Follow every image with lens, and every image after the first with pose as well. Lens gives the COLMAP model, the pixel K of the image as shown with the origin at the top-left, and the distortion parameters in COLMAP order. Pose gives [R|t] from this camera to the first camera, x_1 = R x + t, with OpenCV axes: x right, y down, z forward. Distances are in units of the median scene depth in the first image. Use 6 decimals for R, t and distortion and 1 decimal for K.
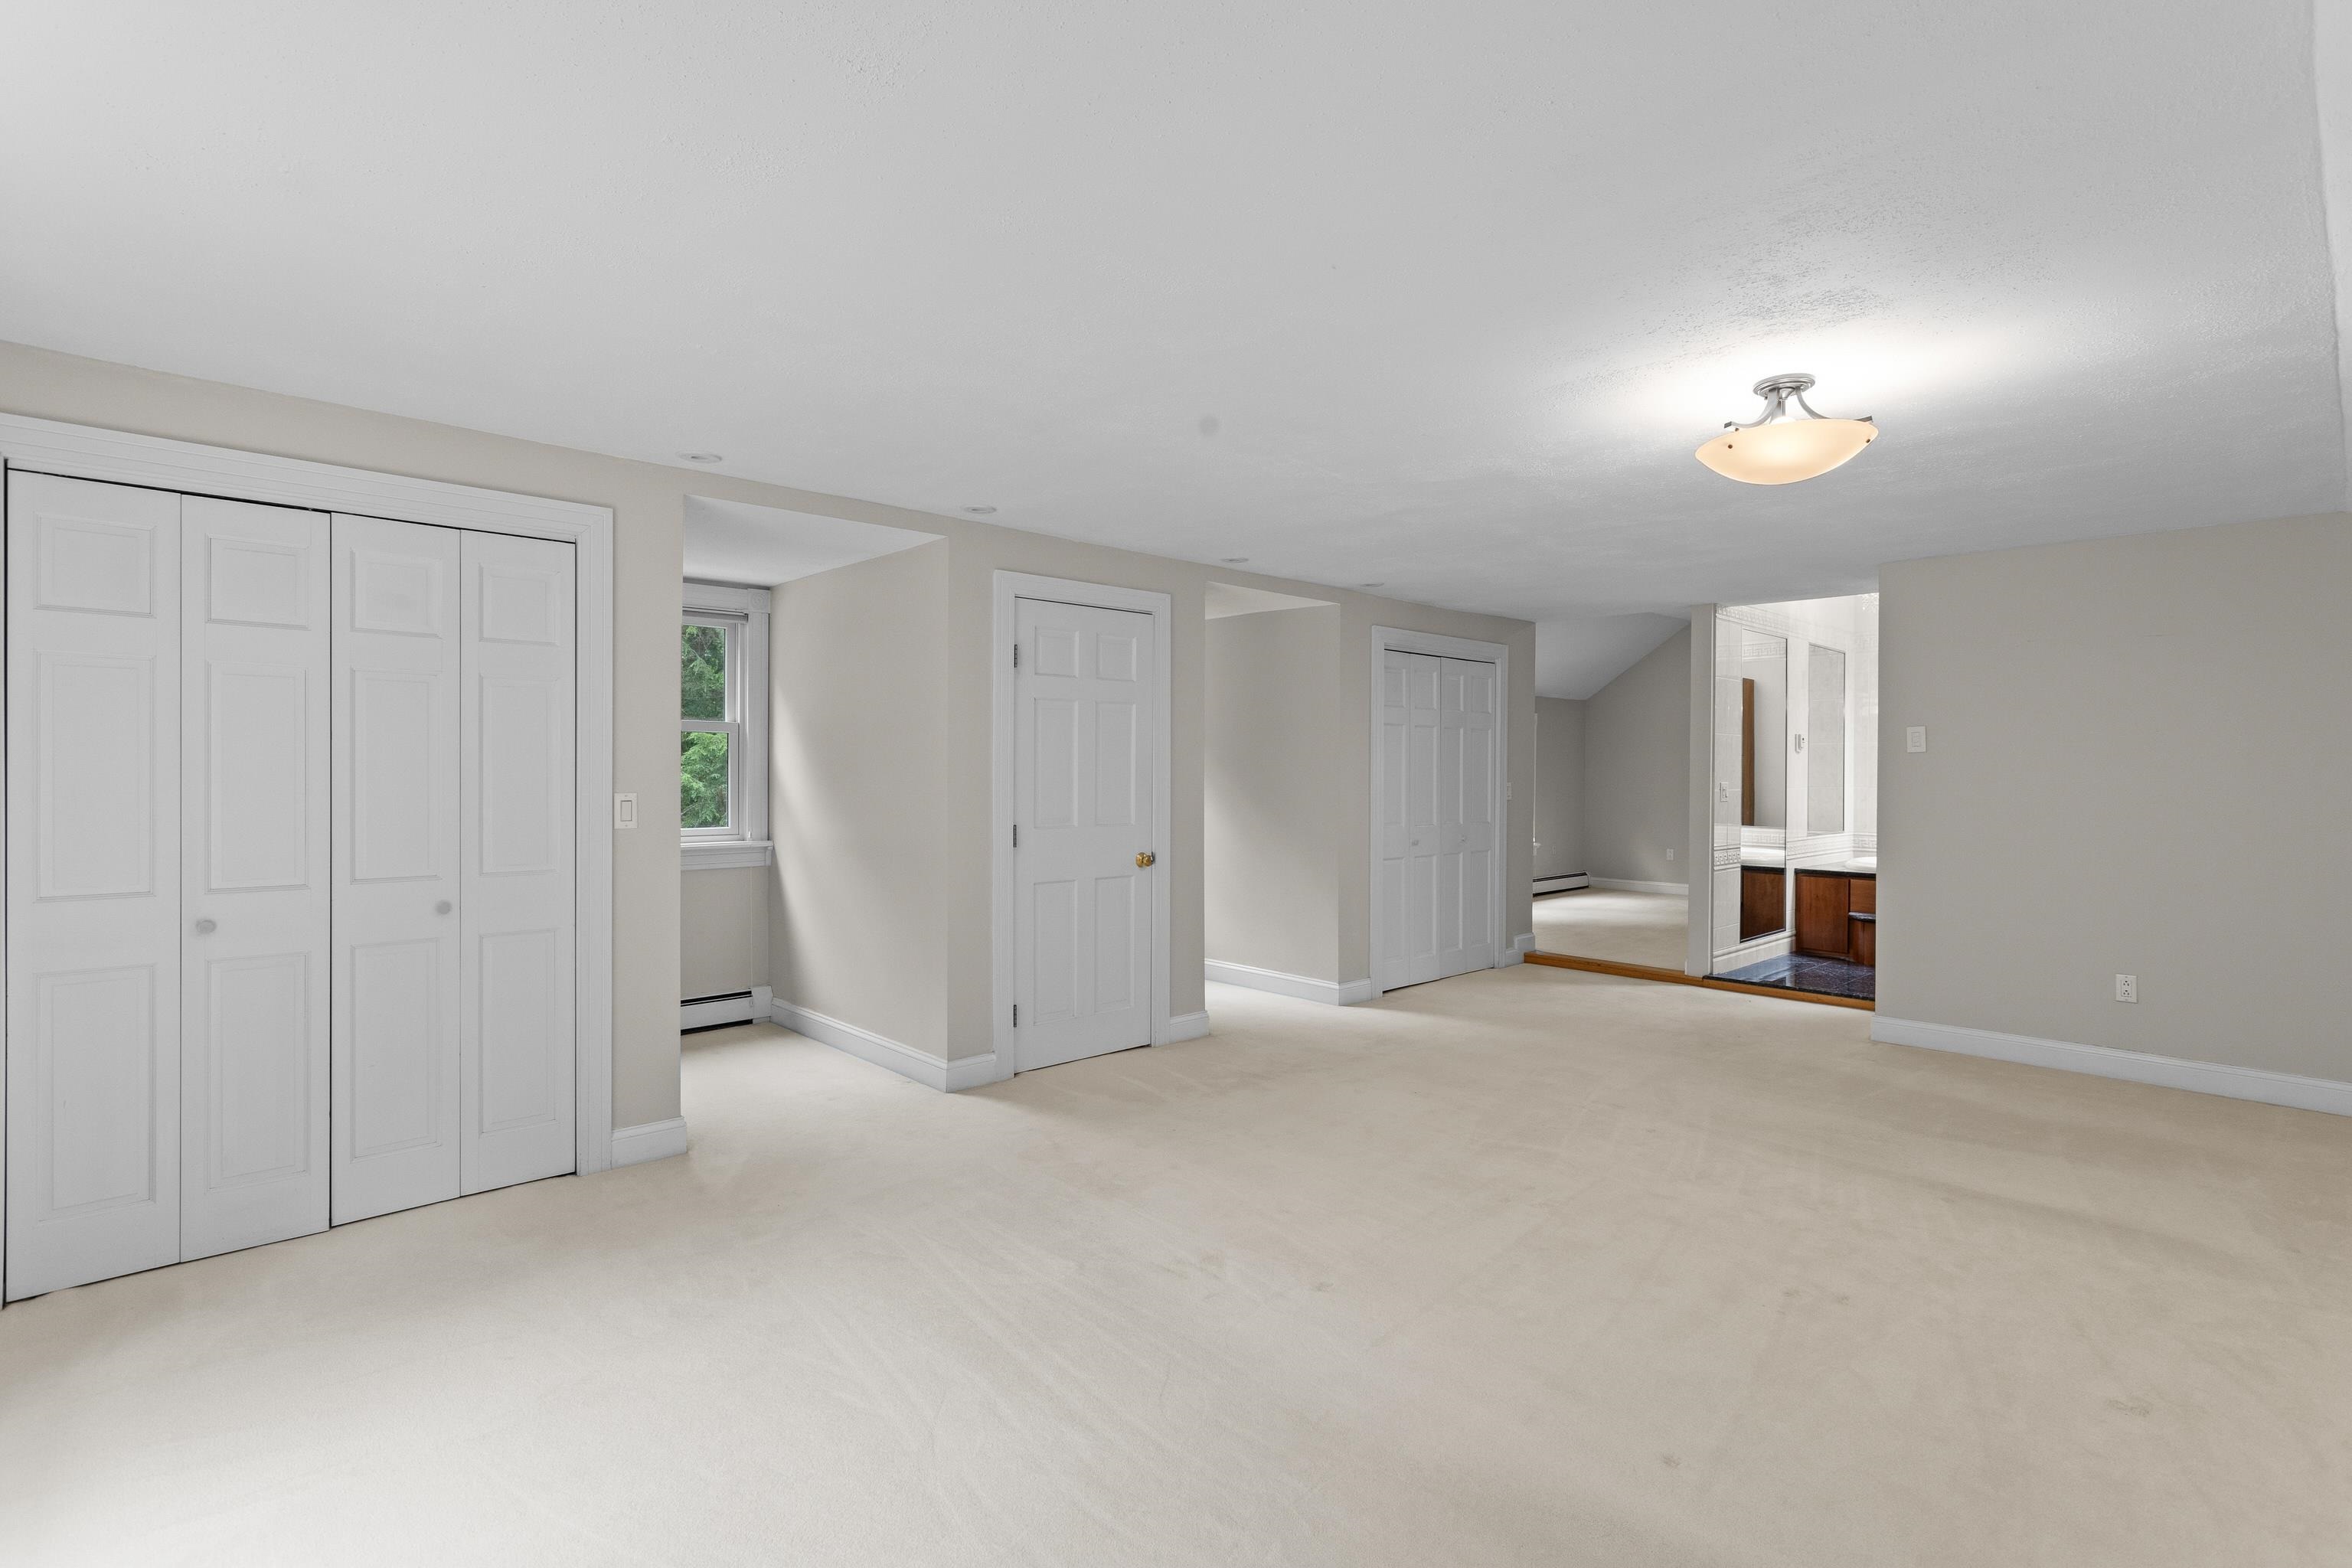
lens RADIAL K [[1098.7, 0, 1188.4], [0, 1098.7, 767.7], [0, 0, 1]] dist [-0.000239, 0.000322]
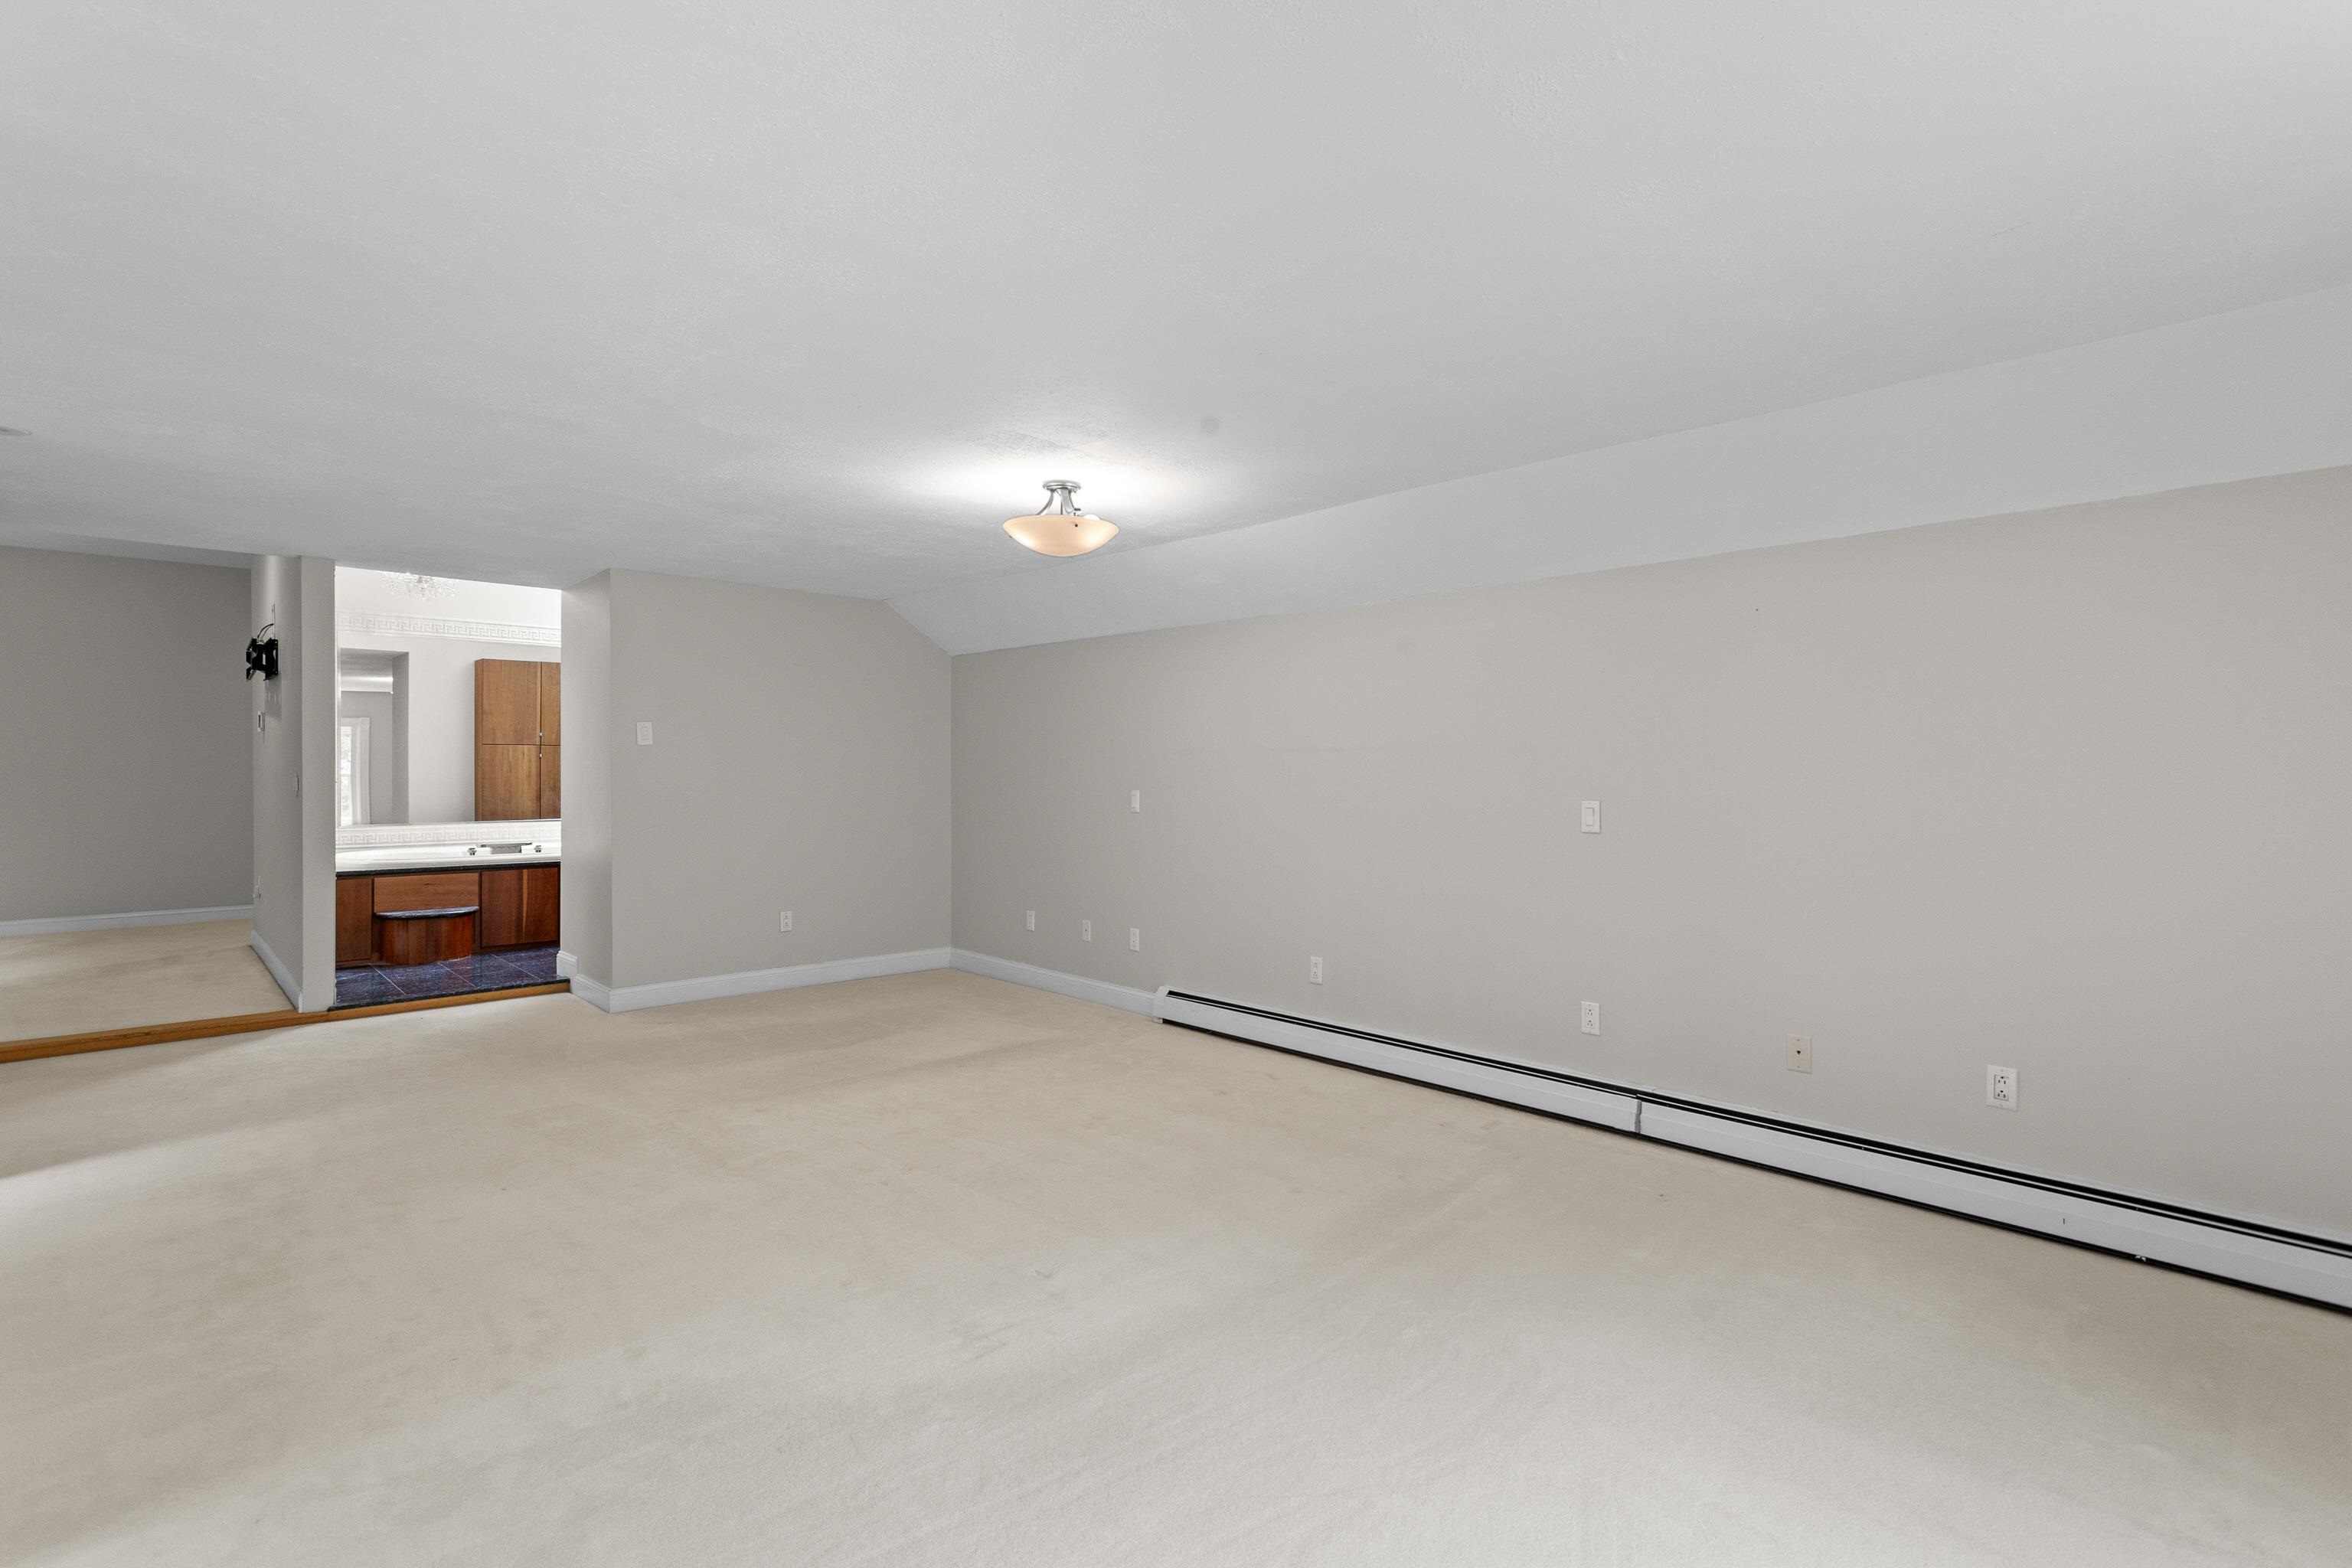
lens RADIAL K [[1098.7, 0, 1188.4], [0, 1098.7, 767.7], [0, 0, 1]] dist [-0.000239, 0.000322]
pose [[0.012069, -0.007525, 0.999899, -0.502097], [-0.004430, 0.999961, 0.007579, -0.002412], [-0.999917, -0.004521, 0.012035, 0.485391]]
